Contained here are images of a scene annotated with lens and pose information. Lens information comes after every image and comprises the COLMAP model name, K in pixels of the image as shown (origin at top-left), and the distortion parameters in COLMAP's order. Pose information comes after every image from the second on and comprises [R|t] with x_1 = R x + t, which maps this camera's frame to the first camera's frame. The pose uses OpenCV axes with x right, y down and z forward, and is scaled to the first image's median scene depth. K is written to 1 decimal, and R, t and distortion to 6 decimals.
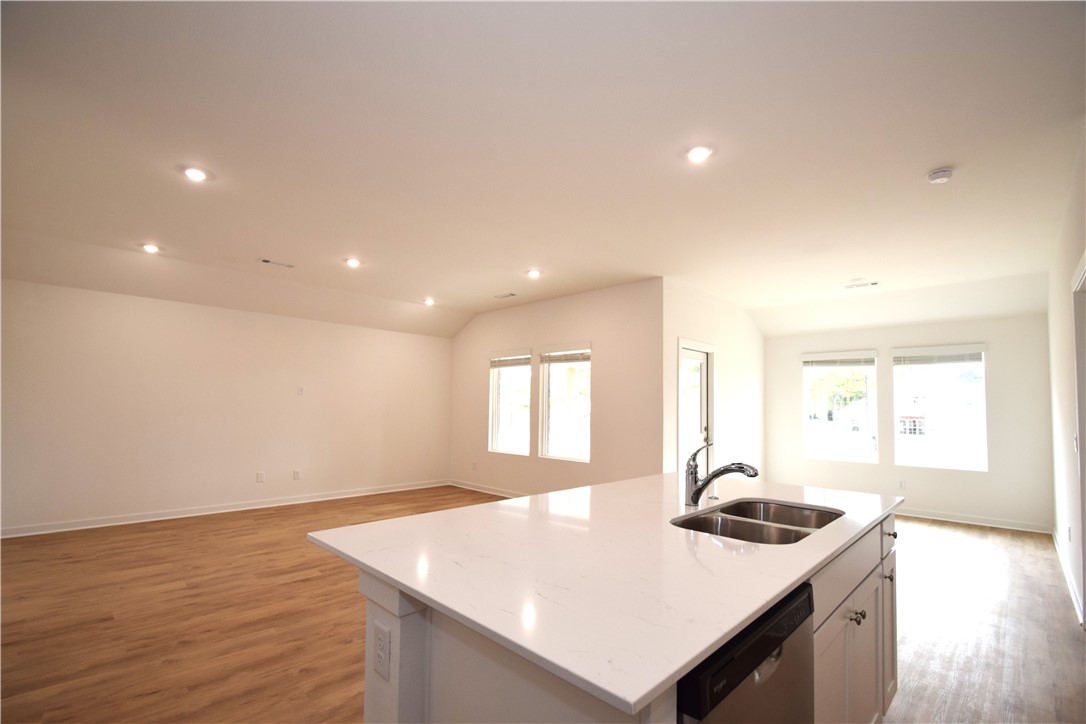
lens RADIAL K [[478.5, 0, 541.4], [0, 478.5, 383.4], [0, 0, 1]] dist [0.007718, -0.013915]
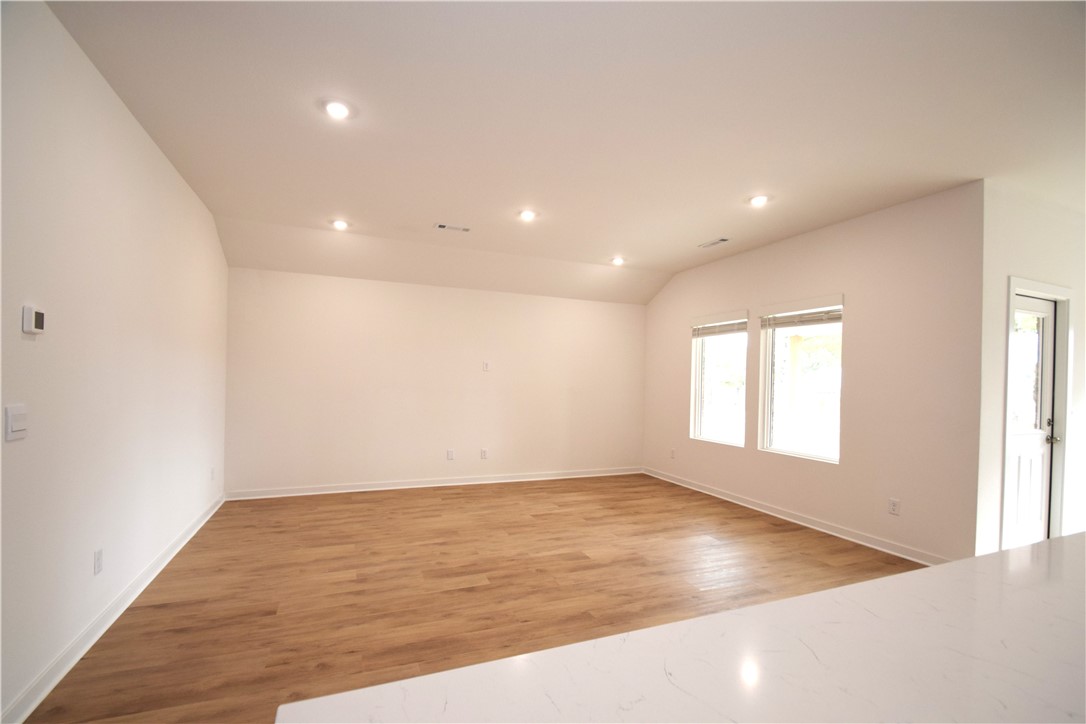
lens RADIAL K [[478.5, 0, 541.4], [0, 478.5, 383.4], [0, 0, 1]] dist [0.007718, -0.013915]
pose [[0.920749, 0.005630, -0.390114, -0.038342], [0.013827, 0.998797, 0.047048, 0.006863], [0.389910, -0.048714, 0.919564, 0.223092]]
